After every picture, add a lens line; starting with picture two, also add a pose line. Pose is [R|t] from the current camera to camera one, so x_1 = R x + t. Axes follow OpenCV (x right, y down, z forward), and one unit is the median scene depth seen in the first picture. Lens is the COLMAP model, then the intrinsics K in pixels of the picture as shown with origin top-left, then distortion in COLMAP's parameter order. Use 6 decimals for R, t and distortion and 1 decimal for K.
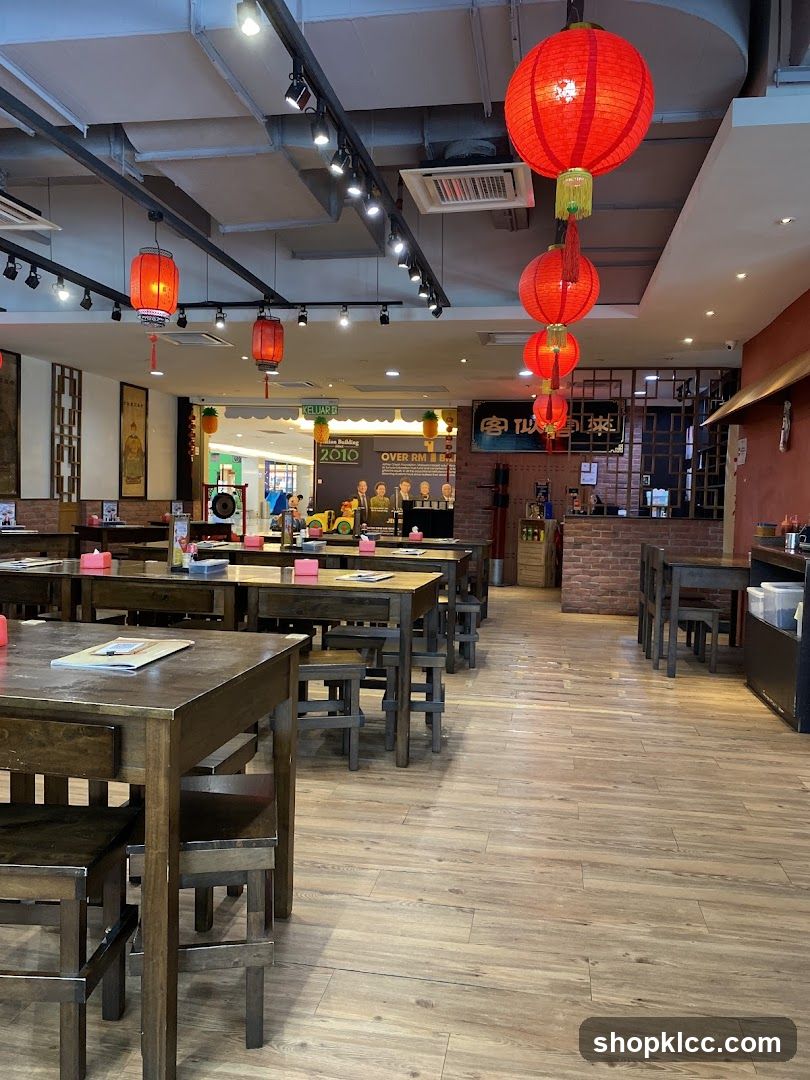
lens RADIAL K [[831.2, 0, 405.0], [0, 831.2, 540.0], [0, 0, 1]] dist [0.002144, -0.000716]
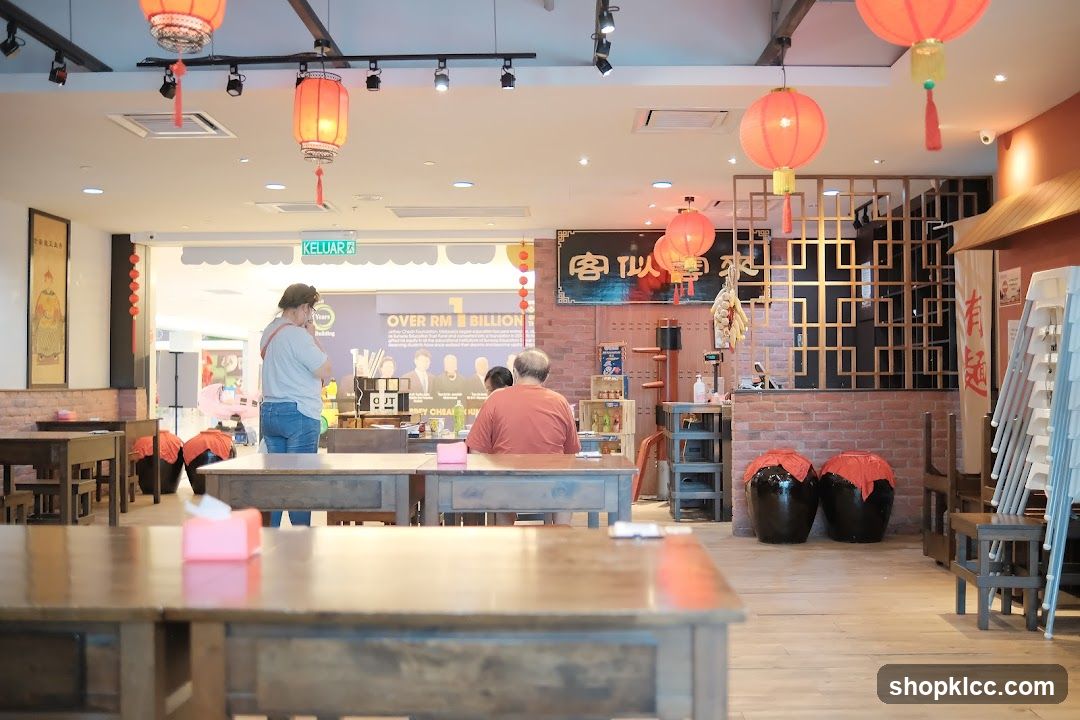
lens RADIAL K [[1075.5, 0, 540.0], [0, 1075.5, 360.0], [0, 0, 1]] dist [-0.233857, 0.368261]
pose [[0.985835, -0.025937, 0.165702, -0.082230], [0.037620, 0.996992, -0.067759, -0.001588], [-0.163446, 0.073033, 0.983845, 0.138490]]
